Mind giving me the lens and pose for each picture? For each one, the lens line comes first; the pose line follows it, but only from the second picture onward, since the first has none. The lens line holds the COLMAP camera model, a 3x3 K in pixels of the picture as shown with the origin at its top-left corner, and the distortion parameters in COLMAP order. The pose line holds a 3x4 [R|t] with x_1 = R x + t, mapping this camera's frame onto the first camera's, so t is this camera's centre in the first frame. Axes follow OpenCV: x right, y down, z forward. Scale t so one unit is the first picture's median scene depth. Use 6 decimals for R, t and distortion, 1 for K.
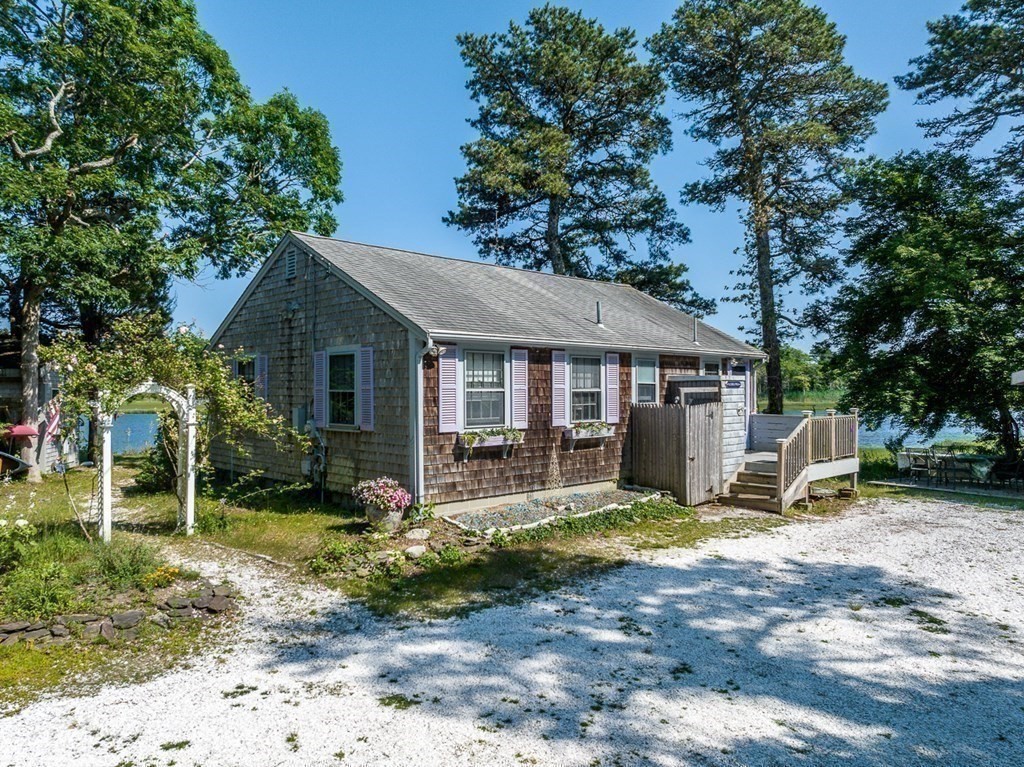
lens RADIAL K [[735.6, 0, 509.8], [0, 735.6, 380.3], [0, 0, 1]] dist [-0.047493, 0.021418]
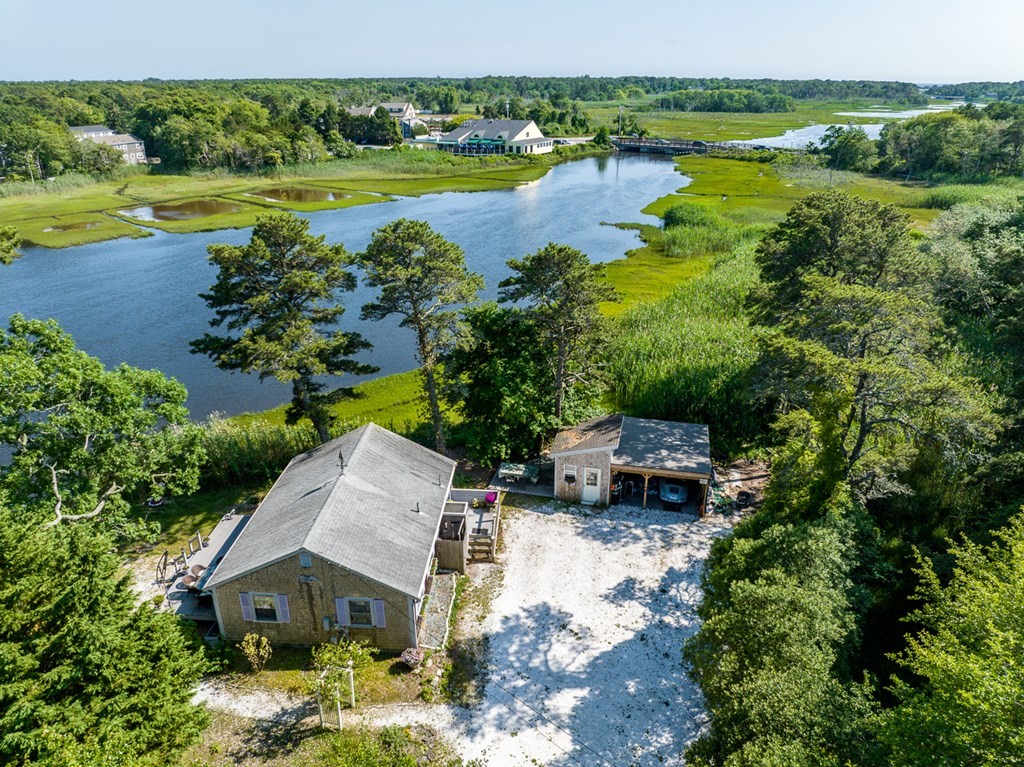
lens RADIAL K [[735.6, 0, 509.8], [0, 735.6, 380.3], [0, 0, 1]] dist [-0.047493, 0.021418]
pose [[0.742461, -0.269210, 0.613415, -0.937173], [0.003740, 0.917347, 0.398070, -1.344550], [-0.669879, -0.293258, 0.682101, -0.564573]]
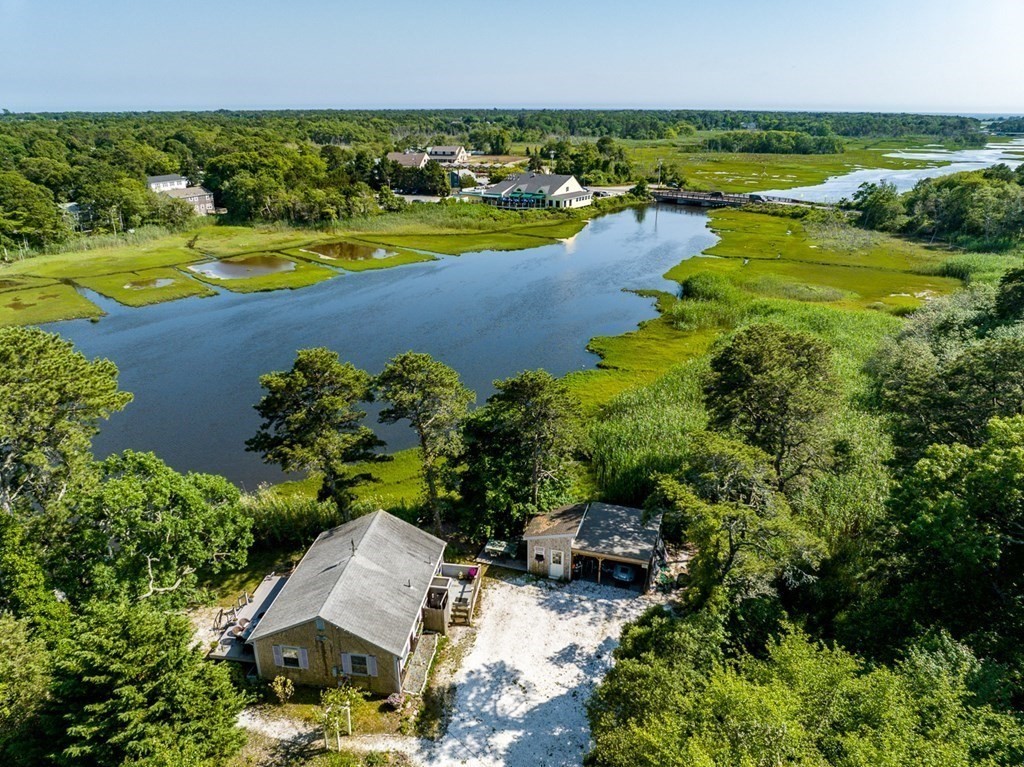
lens RADIAL K [[735.6, 0, 509.8], [0, 735.6, 380.3], [0, 0, 1]] dist [-0.047493, 0.021418]
pose [[0.789968, -0.228975, 0.568789, -1.042941], [0.004670, 0.929874, 0.367849, -1.940454], [-0.613131, -0.287933, 0.735640, -1.143636]]
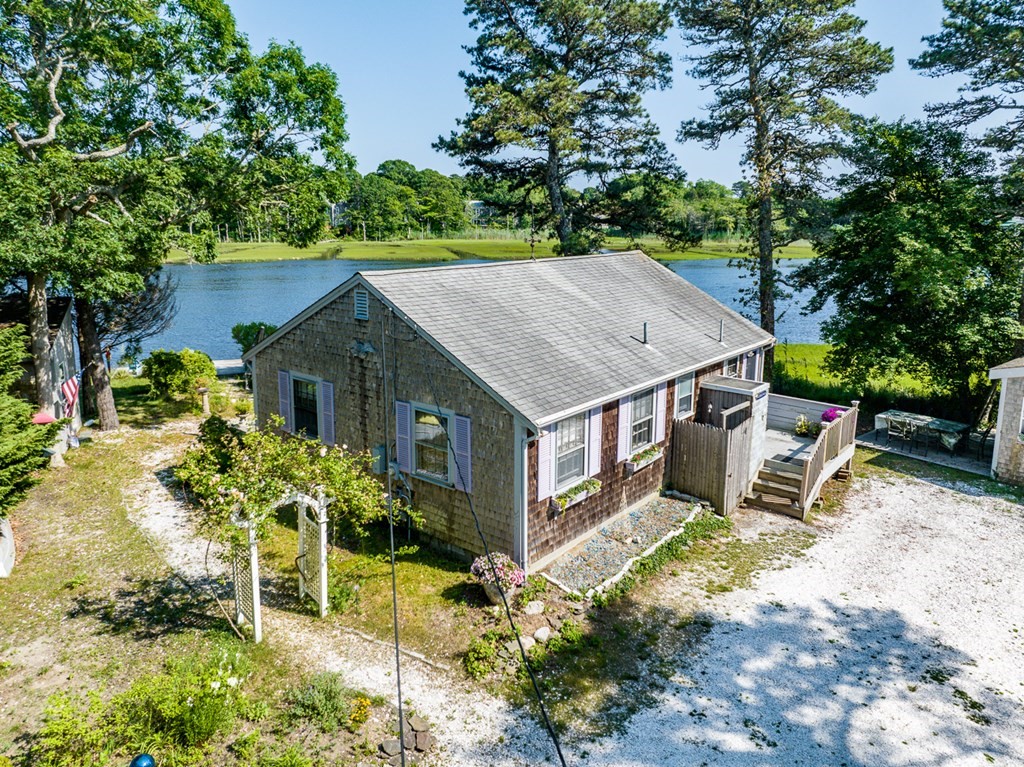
lens RADIAL K [[744.9, 0, 510.2], [0, 744.9, 339.6], [0, 0, 1]] dist [-0.037588, 0.011938]
pose [[0.993353, -0.012749, 0.114403, -0.204656], [-0.008763, 0.982590, 0.185582, -0.292904], [-0.114778, -0.185350, 0.975946, -0.030748]]
